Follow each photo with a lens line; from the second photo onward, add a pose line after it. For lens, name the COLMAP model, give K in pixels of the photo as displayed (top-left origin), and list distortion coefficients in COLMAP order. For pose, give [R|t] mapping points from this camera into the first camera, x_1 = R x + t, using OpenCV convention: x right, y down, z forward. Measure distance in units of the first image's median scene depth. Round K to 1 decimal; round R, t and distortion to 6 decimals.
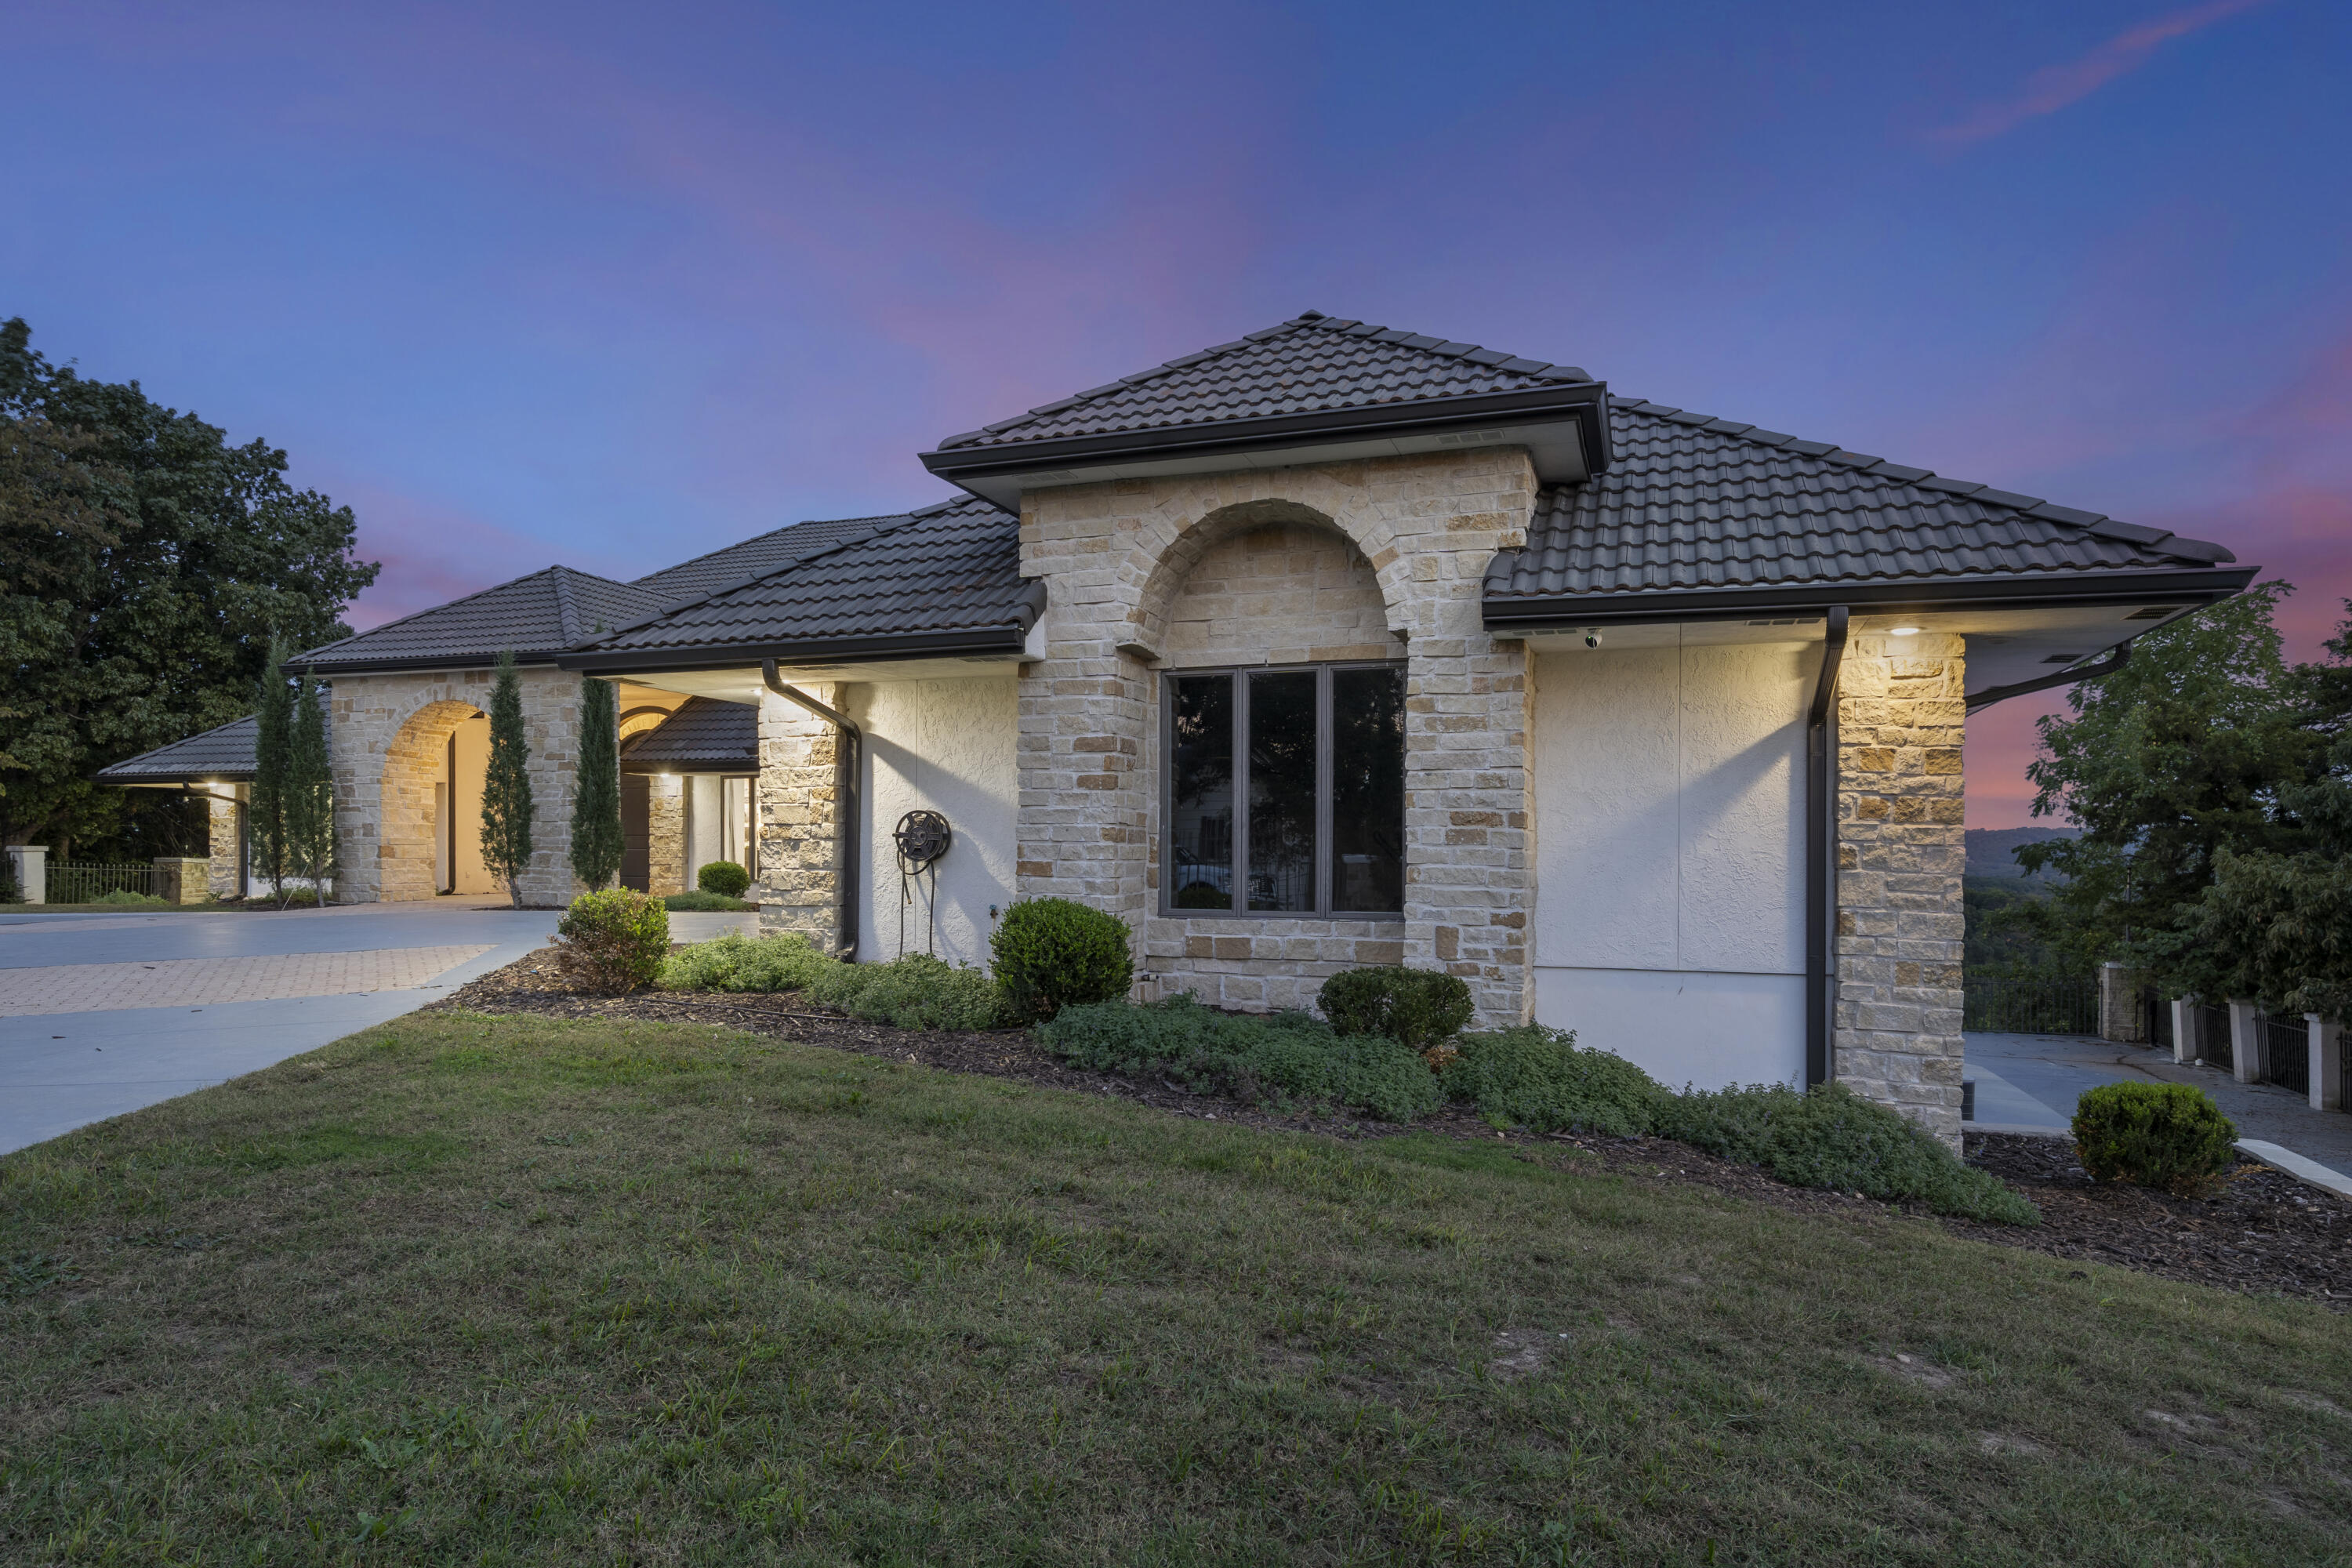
lens RADIAL K [[1422.9, 0, 1176.0], [0, 1422.9, 784.2], [0, 0, 1]] dist [0.008153, 0.001175]
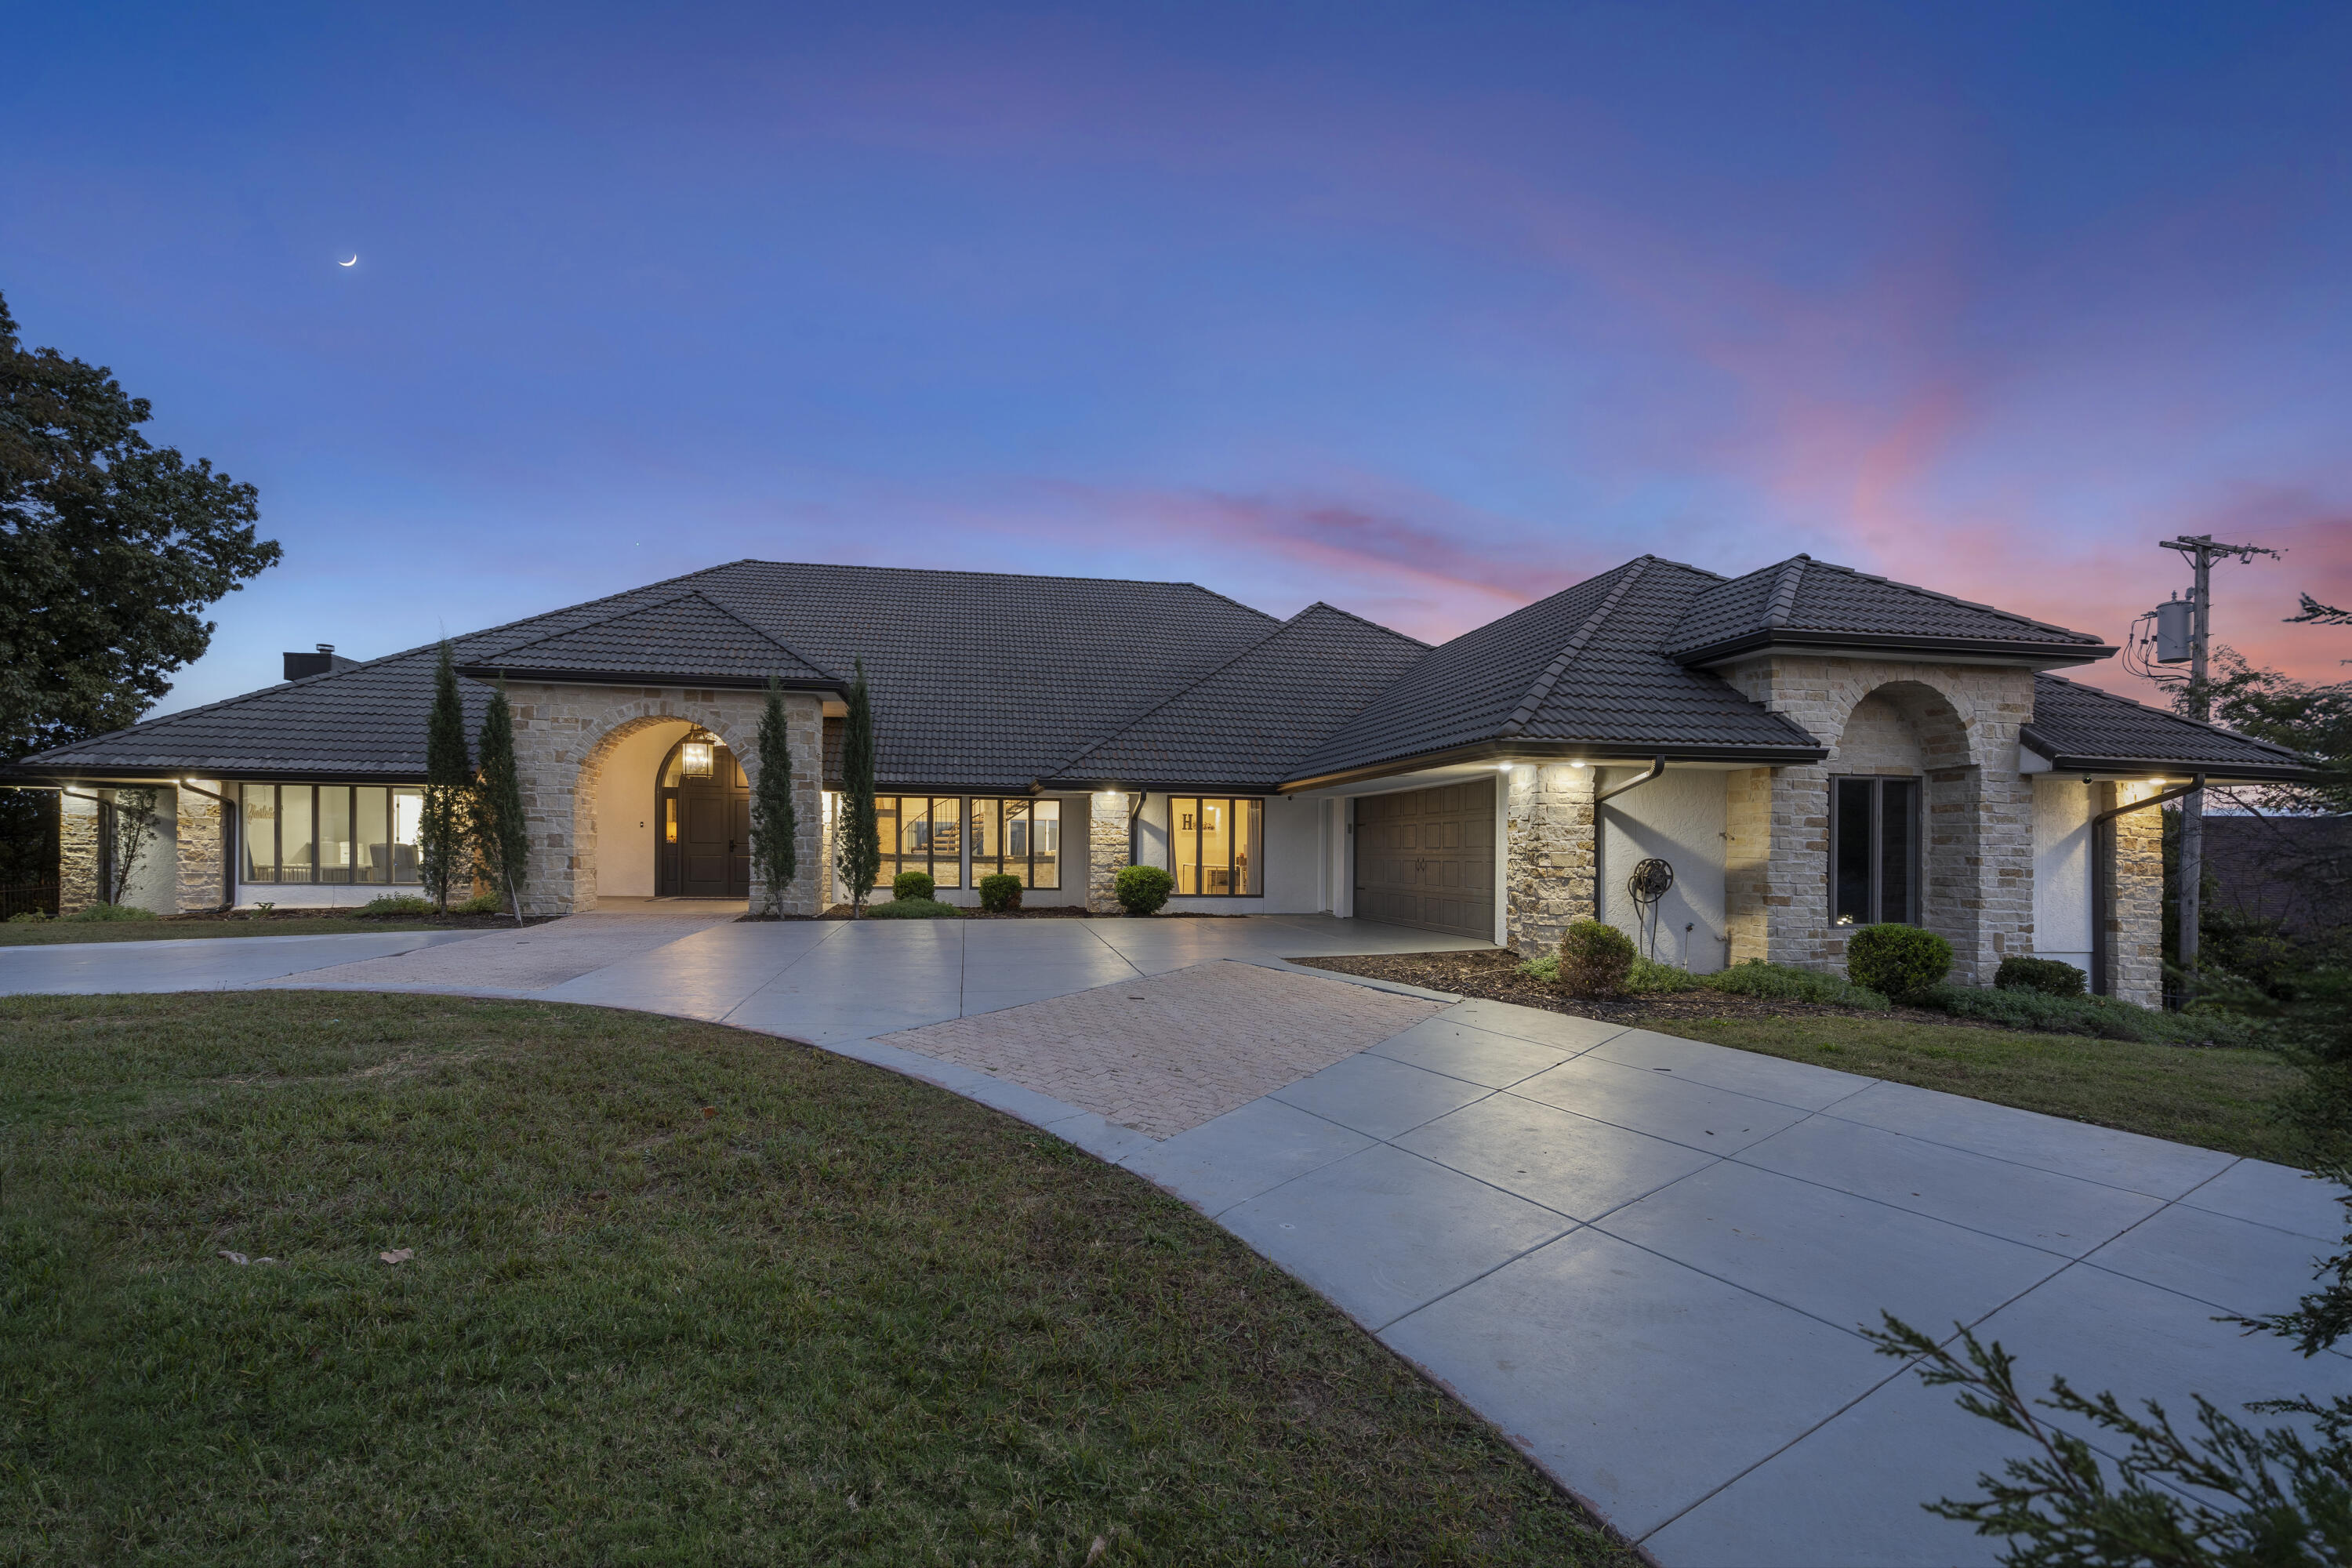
lens RADIAL K [[1092.4, 0, 1175.2], [0, 1092.4, 785.1], [0, 0, 1]] dist [-0.002125, -0.000293]
pose [[0.868516, 0.037981, 0.494203, -1.135937], [-0.036431, 0.999255, -0.012773, -0.024505], [-0.494320, -0.006910, 0.869252, 0.265298]]
